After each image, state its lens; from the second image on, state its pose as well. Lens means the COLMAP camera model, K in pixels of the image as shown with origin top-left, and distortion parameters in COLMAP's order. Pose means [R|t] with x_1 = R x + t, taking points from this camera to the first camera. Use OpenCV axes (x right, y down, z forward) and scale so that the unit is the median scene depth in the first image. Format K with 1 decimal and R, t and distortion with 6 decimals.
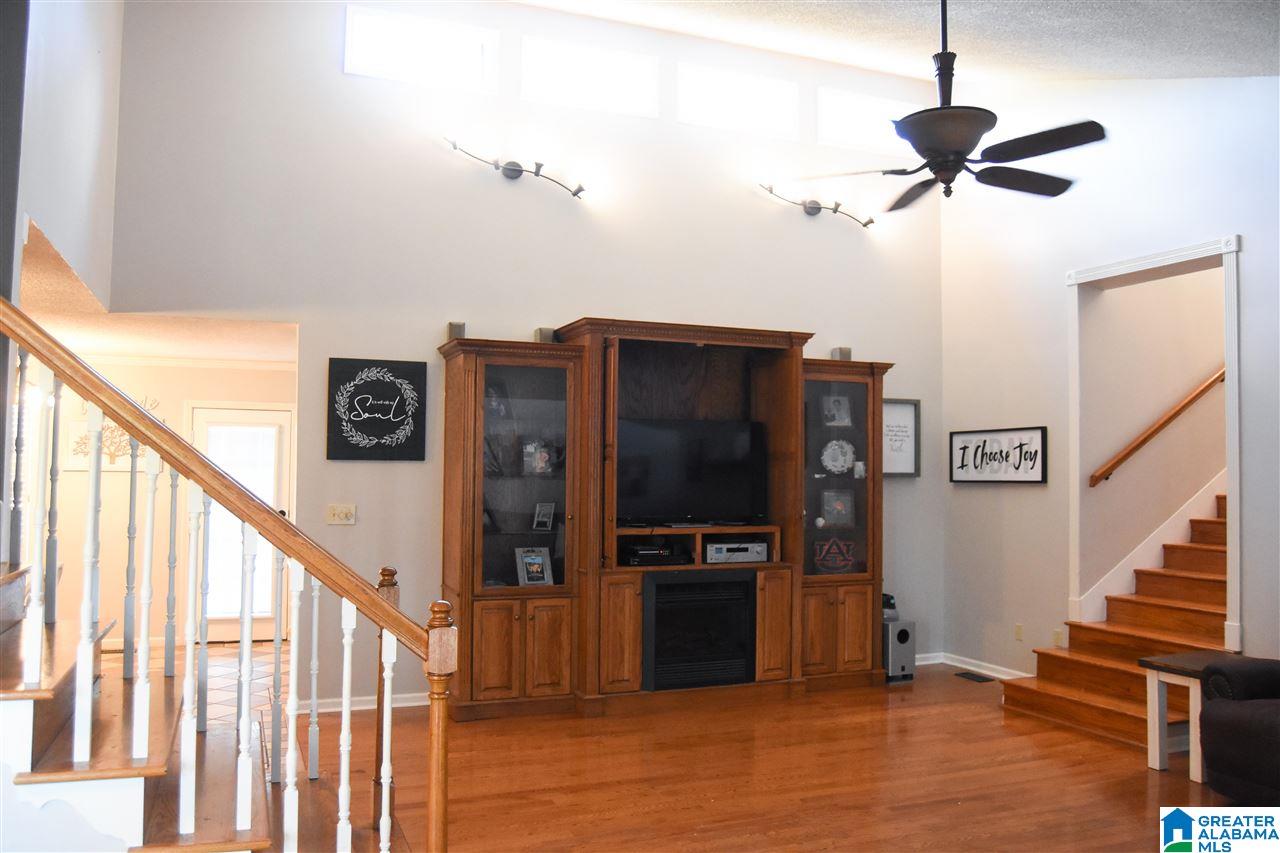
lens RADIAL K [[1077.5, 0, 640.0], [0, 1077.5, 426.5], [0, 0, 1]] dist [-0.005350, -0.004747]
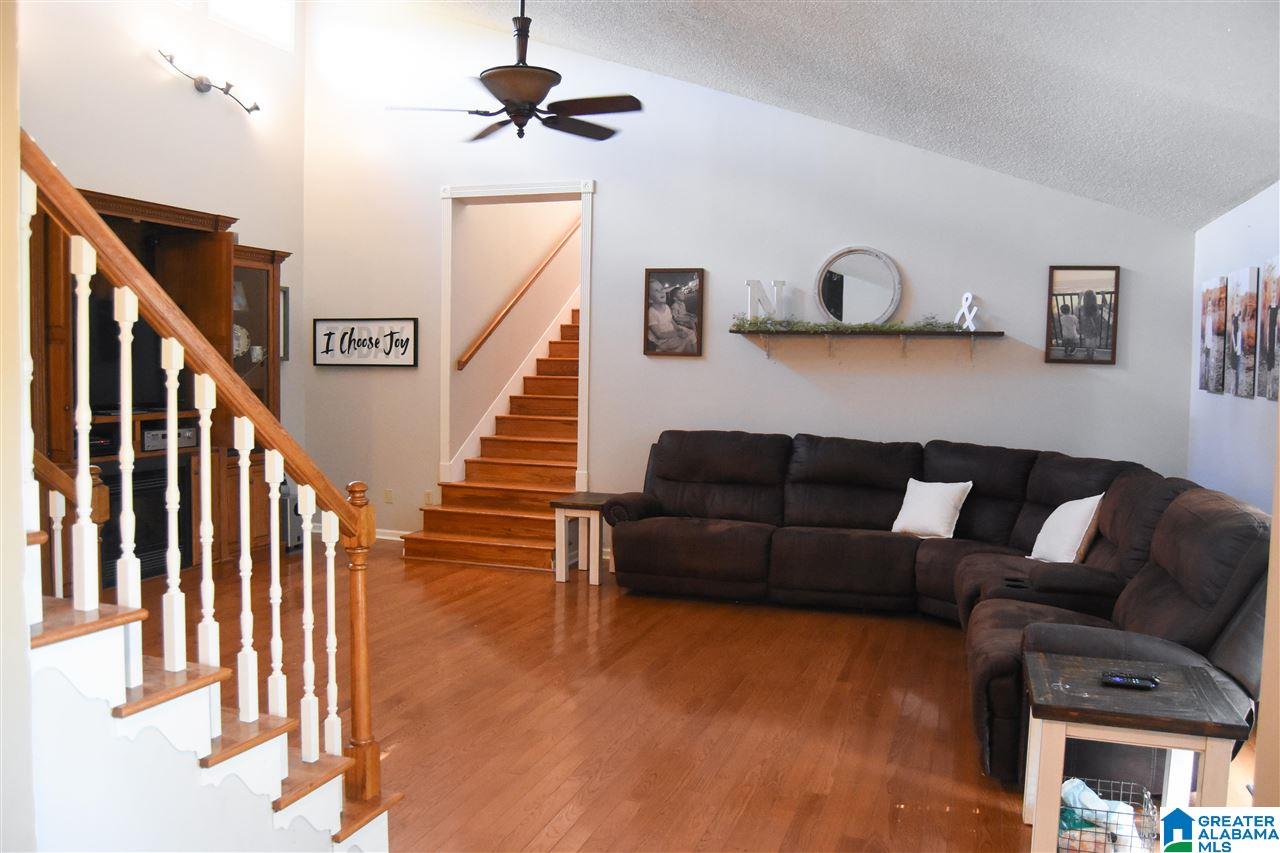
lens RADIAL K [[1117.4, 0, 637.9], [0, 1117.4, 421.1], [0, 0, 1]] dist [-0.018542, -0.010185]
pose [[0.679011, -0.037385, 0.733176, -0.351968], [-0.039788, 0.995361, 0.087602, -0.004106], [-0.733049, -0.088654, 0.674373, 0.008544]]
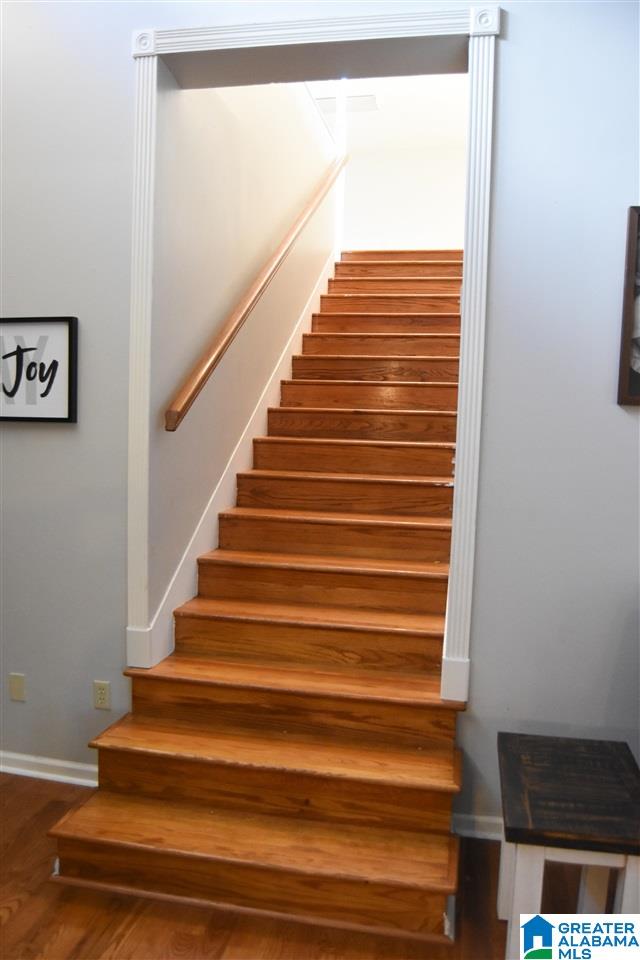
lens RADIAL K [[771.4, 0, 320.0], [0, 771.4, 480.0], [0, 0, 1]] dist [-0.060177, 0.000263]
pose [[0.553646, -0.060562, 0.830547, 0.122990], [-0.061556, 0.991647, 0.113343, 0.030258], [-0.830474, -0.113877, 0.545293, 0.692966]]
